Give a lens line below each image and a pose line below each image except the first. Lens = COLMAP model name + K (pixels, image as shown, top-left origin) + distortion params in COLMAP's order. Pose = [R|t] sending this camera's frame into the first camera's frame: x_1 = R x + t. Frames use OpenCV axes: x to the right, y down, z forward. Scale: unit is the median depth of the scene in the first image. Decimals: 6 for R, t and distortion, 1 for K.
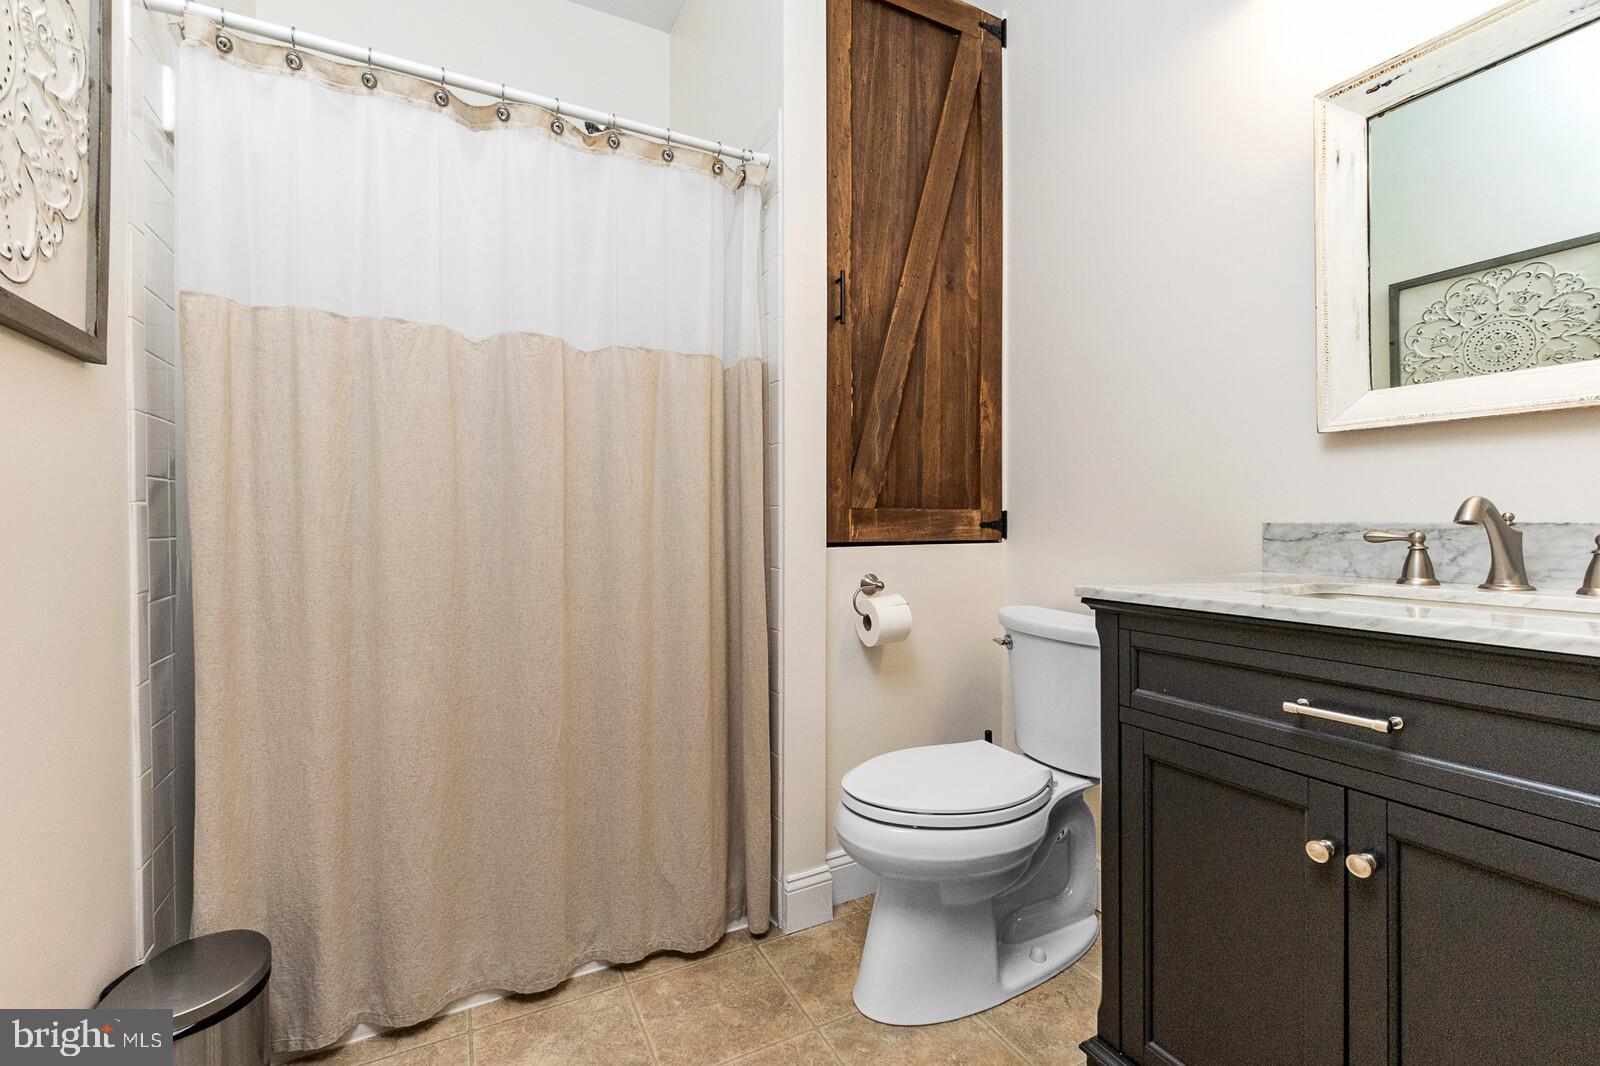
lens RADIAL K [[685.8, 0, 800.7], [0, 685.8, 527.8], [0, 0, 1]] dist [-0.010786, 0.001208]
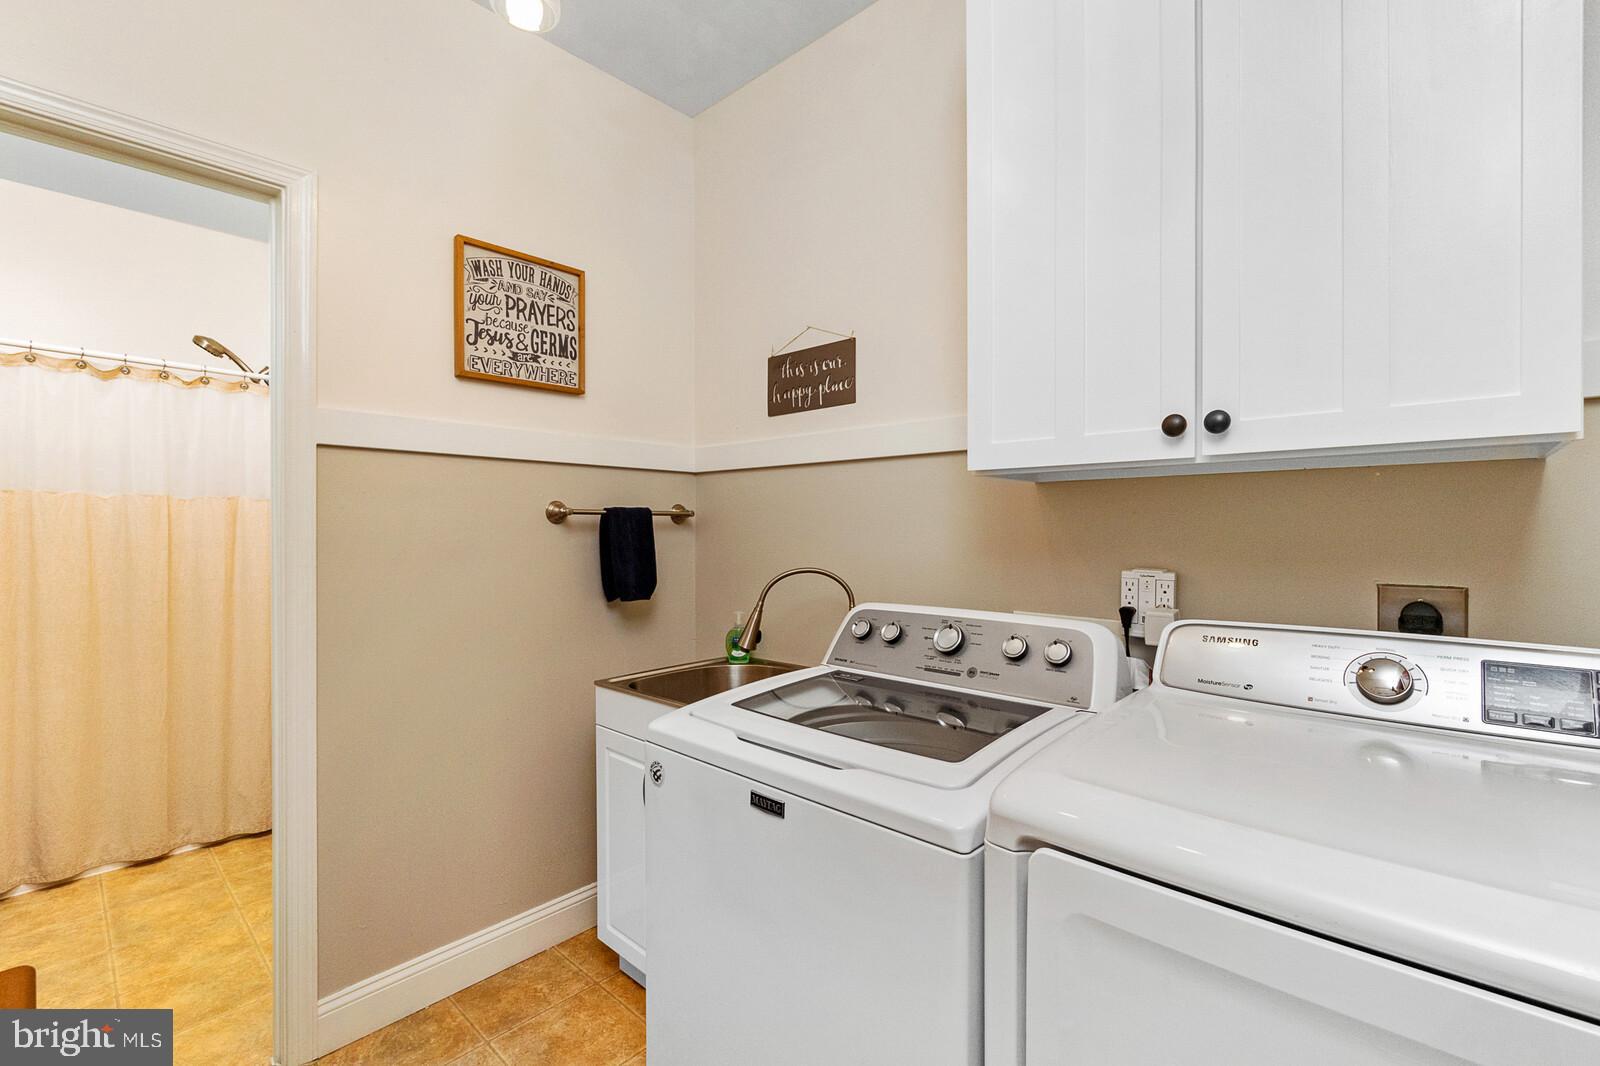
lens RADIAL K [[685.8, 0, 799.8], [0, 685.8, 534.2], [0, 0, 1]] dist [-0.010786, 0.001208]
pose [[0.944246, 0.005462, 0.329196, 0.658364], [-0.006829, 0.999972, 0.002997, -0.200363], [-0.329171, -0.005078, 0.944257, -1.281058]]
